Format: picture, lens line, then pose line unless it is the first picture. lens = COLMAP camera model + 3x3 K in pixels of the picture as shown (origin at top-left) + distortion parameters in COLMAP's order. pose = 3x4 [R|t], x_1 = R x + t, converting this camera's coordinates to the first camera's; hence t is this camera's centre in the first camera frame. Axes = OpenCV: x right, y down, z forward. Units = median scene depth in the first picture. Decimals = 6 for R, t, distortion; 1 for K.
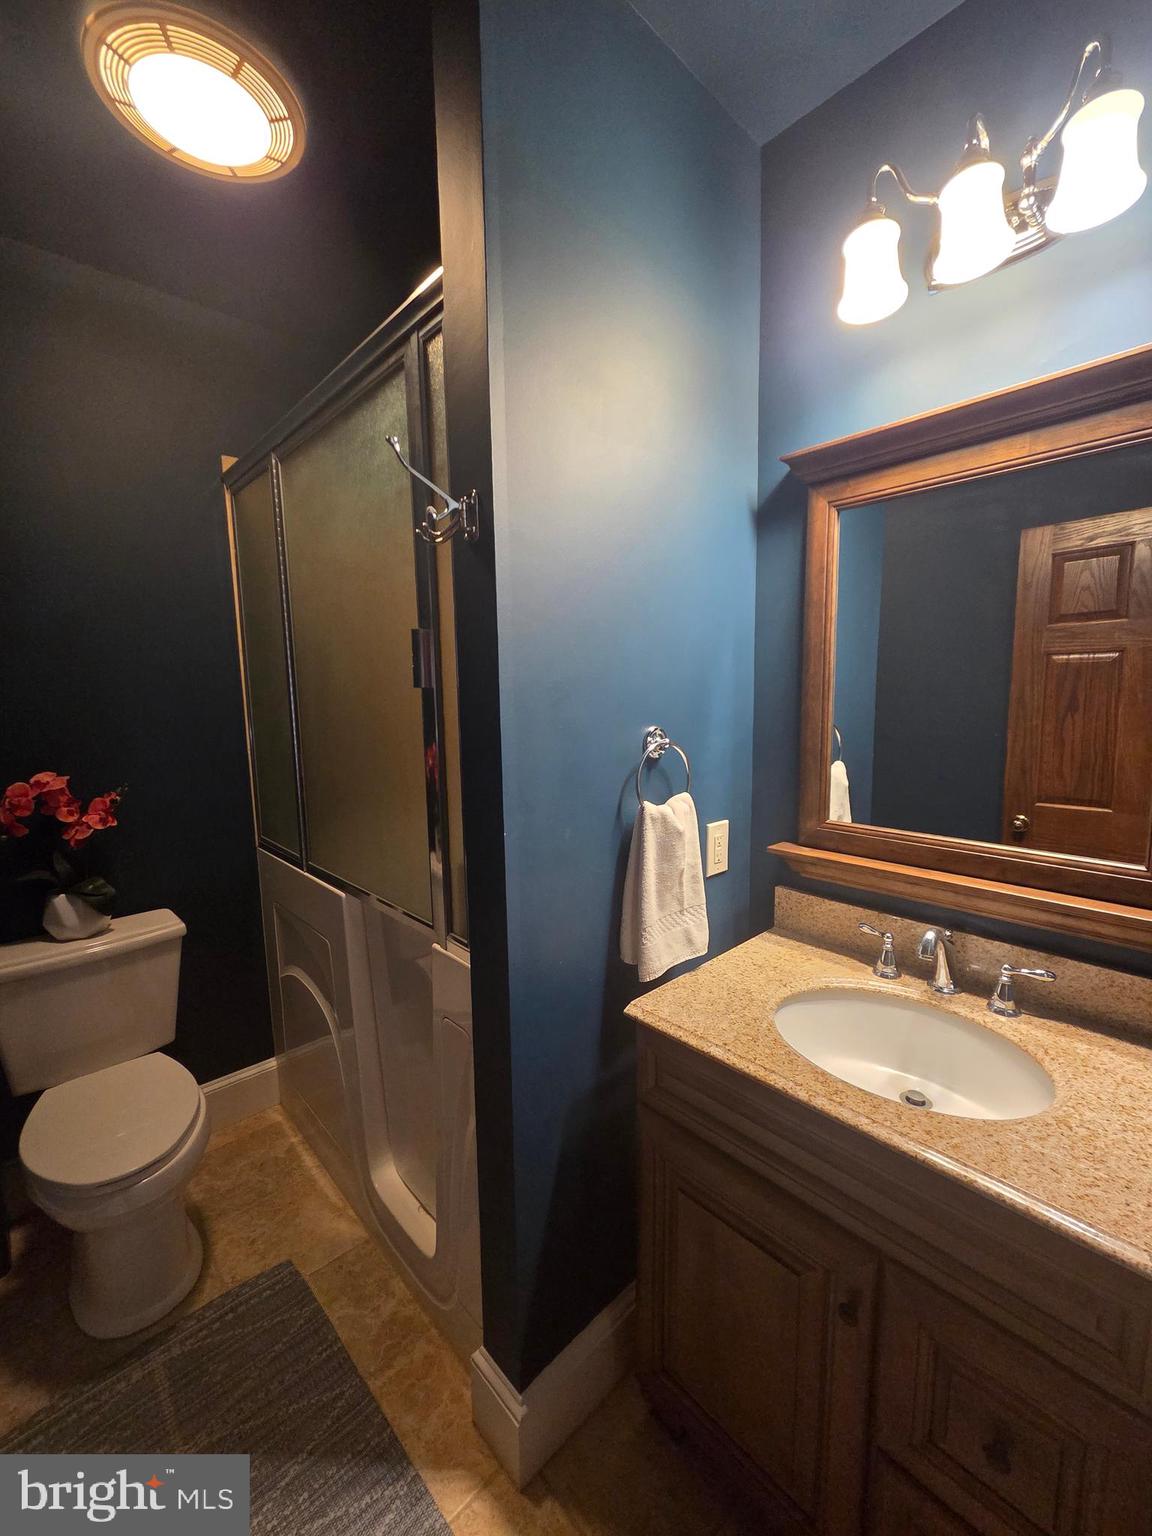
lens RADIAL K [[624.8, 0, 584.3], [0, 624.8, 769.0], [0, 0, 1]] dist [0.002018, 0.000248]
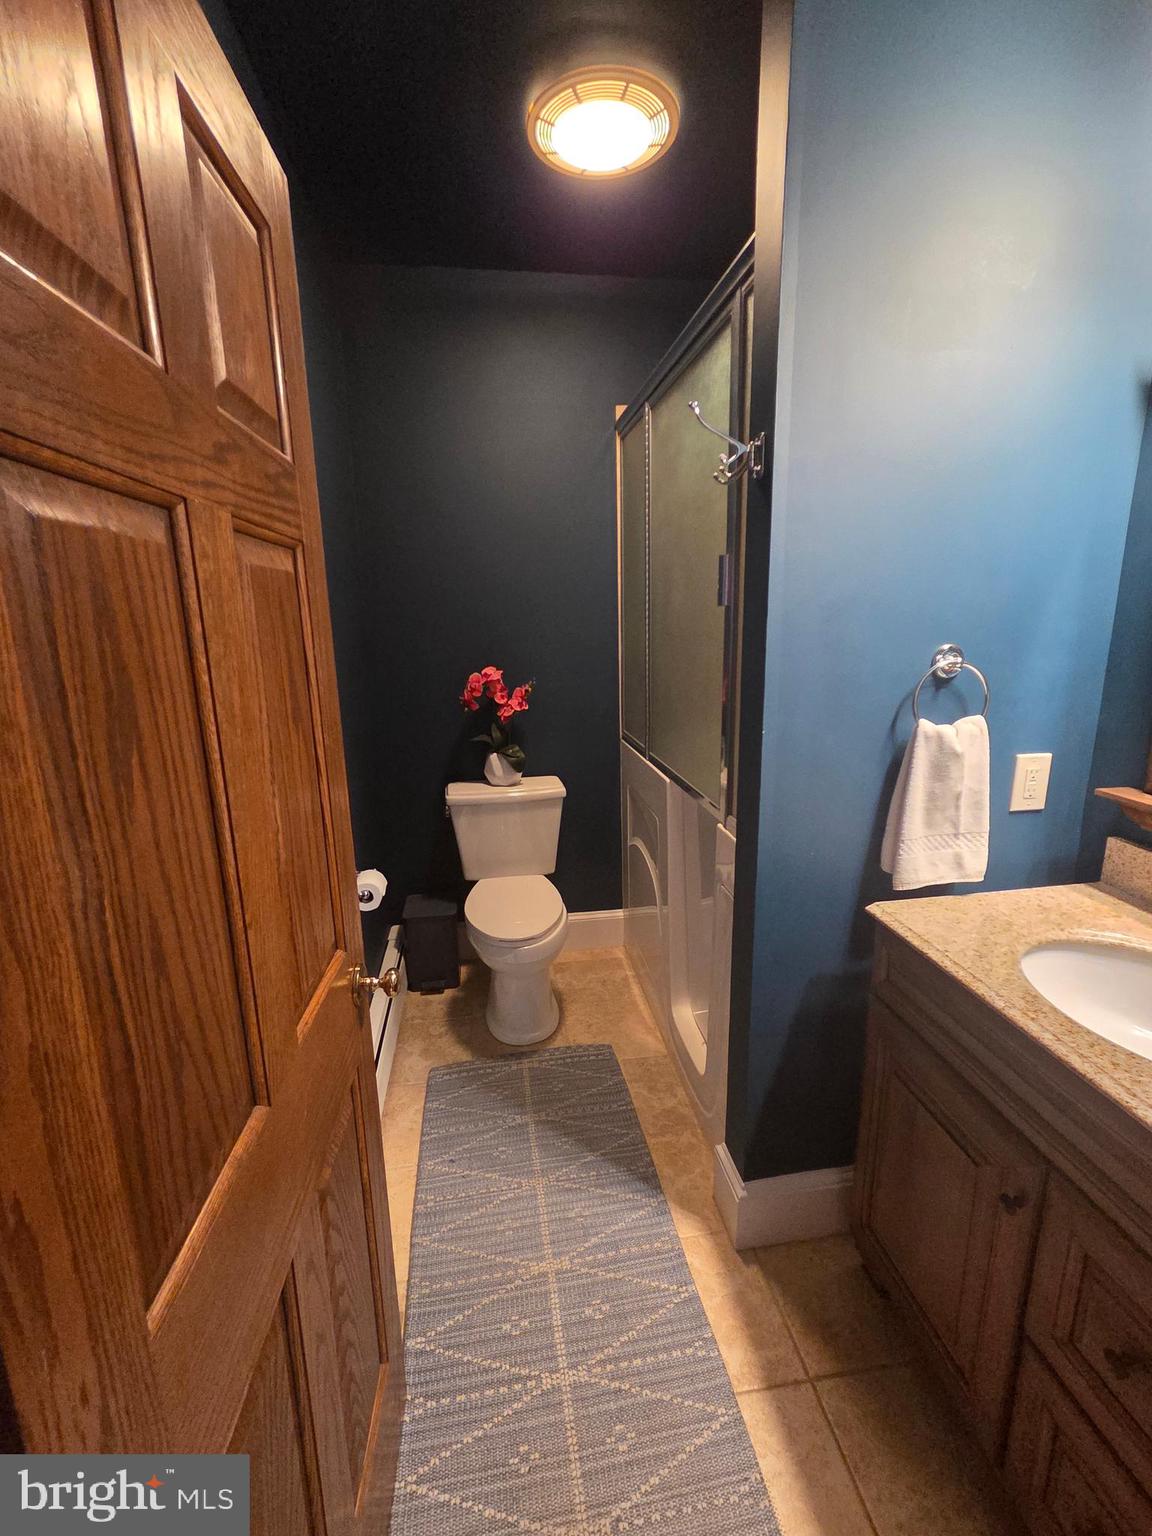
lens RADIAL K [[624.8, 0, 572.0], [0, 624.8, 761.4], [0, 0, 1]] dist [0.002018, 0.000248]
pose [[0.824011, 0.131040, -0.551211, 0.158878], [-0.064794, 0.988298, 0.138088, 0.012719], [0.562856, -0.078071, 0.822860, -0.128157]]
